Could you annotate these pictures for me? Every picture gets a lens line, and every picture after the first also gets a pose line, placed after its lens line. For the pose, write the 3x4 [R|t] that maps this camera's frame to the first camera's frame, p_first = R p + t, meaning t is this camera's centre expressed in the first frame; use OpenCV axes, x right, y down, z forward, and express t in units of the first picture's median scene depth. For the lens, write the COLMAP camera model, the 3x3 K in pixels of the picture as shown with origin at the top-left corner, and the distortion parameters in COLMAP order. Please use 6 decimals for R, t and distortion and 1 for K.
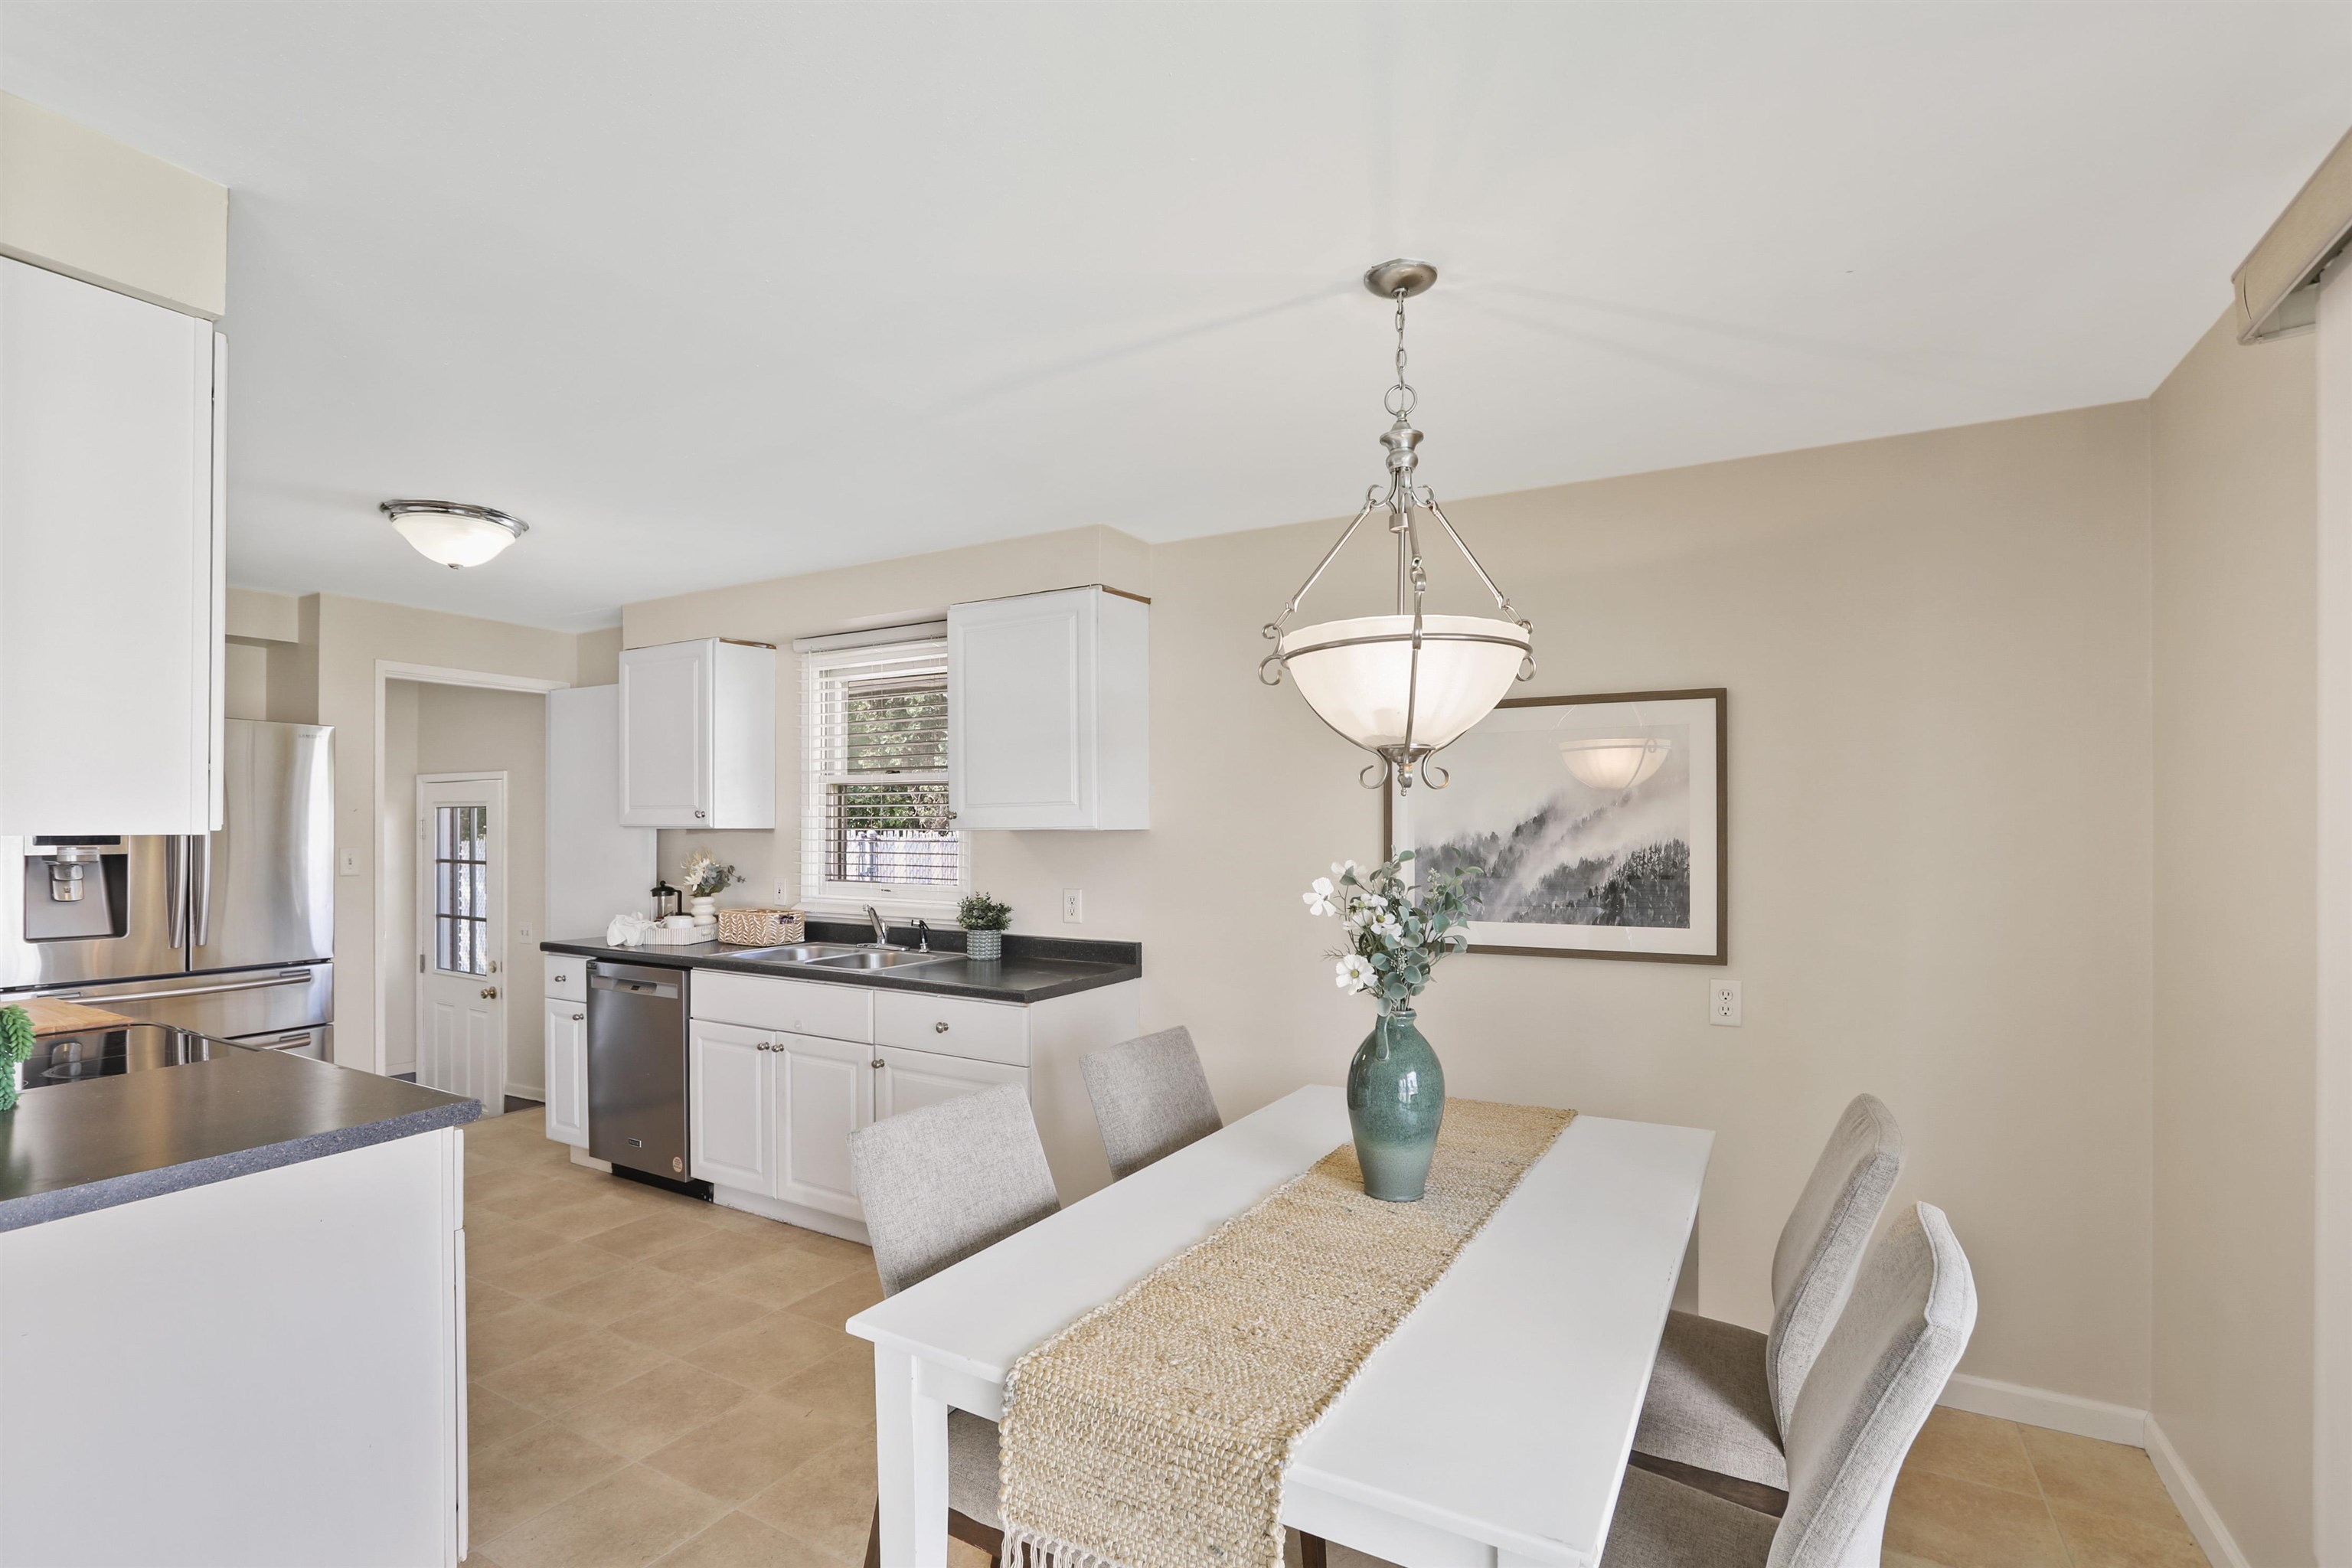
lens RADIAL K [[1090.9, 0, 1175.6], [0, 1090.9, 837.2], [0, 0, 1]] dist [-0.043785, 0.019272]
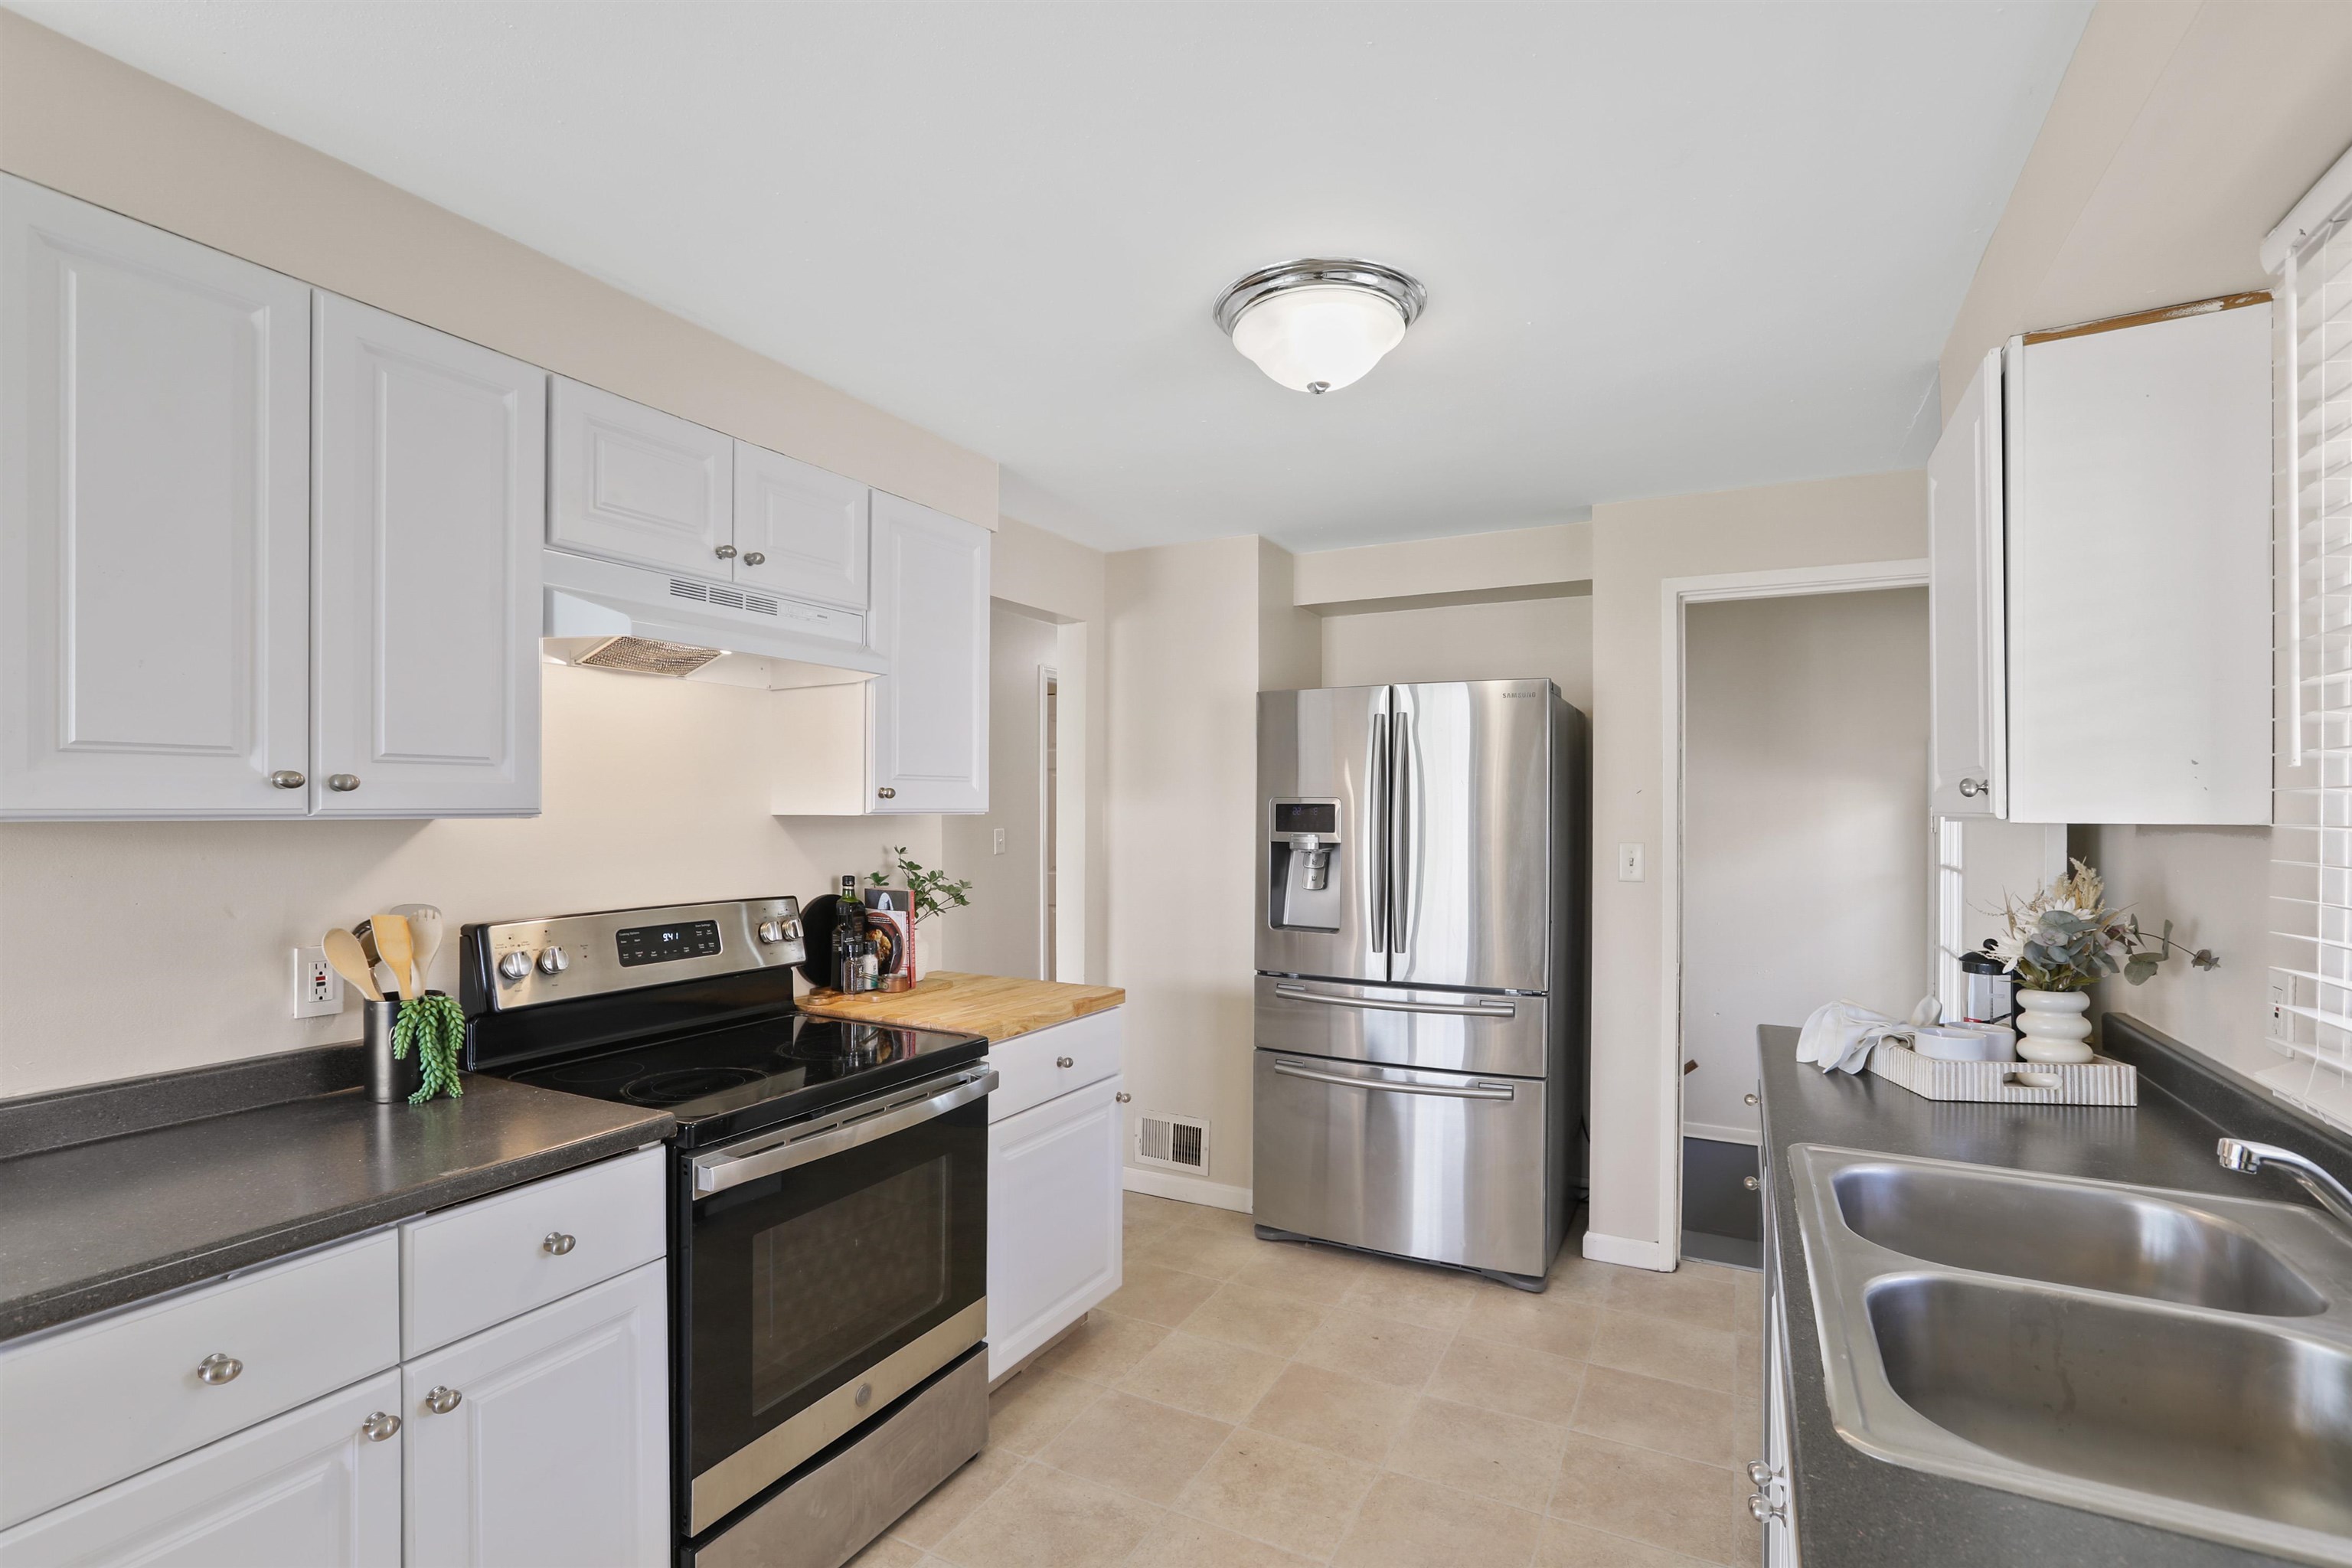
lens RADIAL K [[1082.2, 0, 1172.2], [0, 1082.2, 793.0], [0, 0, 1]] dist [-0.062761, 0.038183]
pose [[0.032281, -0.015387, -0.999360, -0.050016], [-0.016102, 0.999744, -0.015913, -0.007295], [0.999349, 0.016606, 0.032025, 0.662762]]
